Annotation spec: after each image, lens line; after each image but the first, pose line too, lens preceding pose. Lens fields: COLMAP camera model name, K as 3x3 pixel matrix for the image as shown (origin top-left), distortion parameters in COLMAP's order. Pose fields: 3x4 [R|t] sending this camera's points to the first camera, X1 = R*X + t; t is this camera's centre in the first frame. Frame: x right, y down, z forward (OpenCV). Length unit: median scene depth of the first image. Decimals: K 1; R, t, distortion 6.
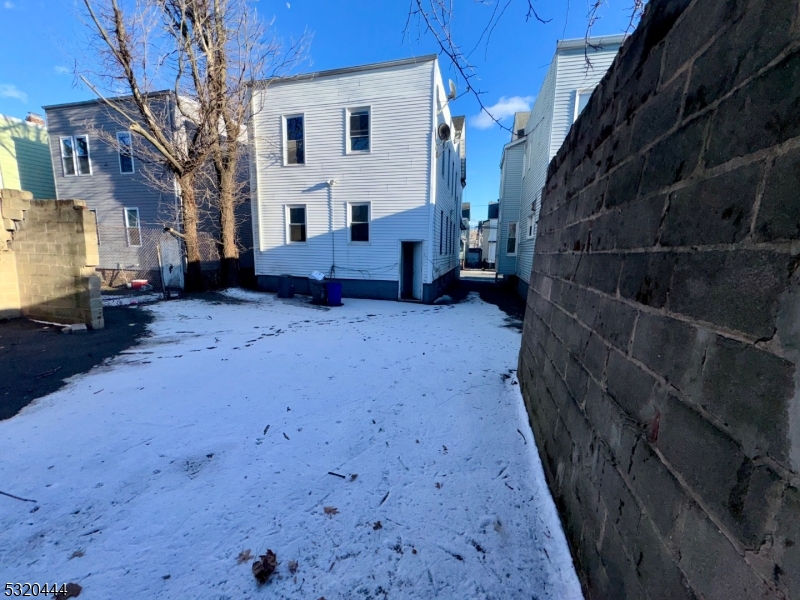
lens RADIAL K [[319.6, 0, 401.1], [0, 319.6, 299.7], [0, 0, 1]] dist [-0.002022, -0.000404]
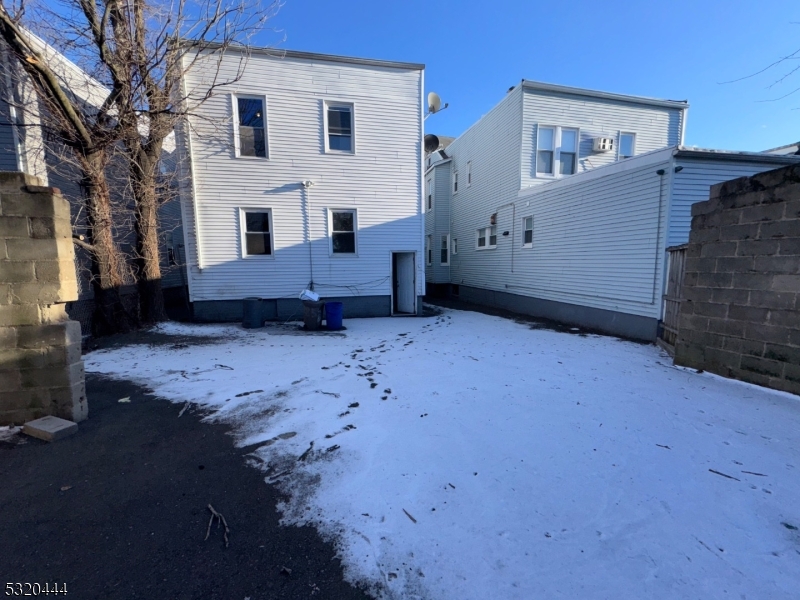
lens RADIAL K [[319.6, 0, 399.1], [0, 319.6, 298.6], [0, 0, 1]] dist [-0.002022, -0.000404]
pose [[0.893977, -0.075383, 0.441727, -0.400122], [0.094097, 0.995350, -0.020574, -0.027495], [-0.438123, 0.059957, 0.896913, 0.163477]]
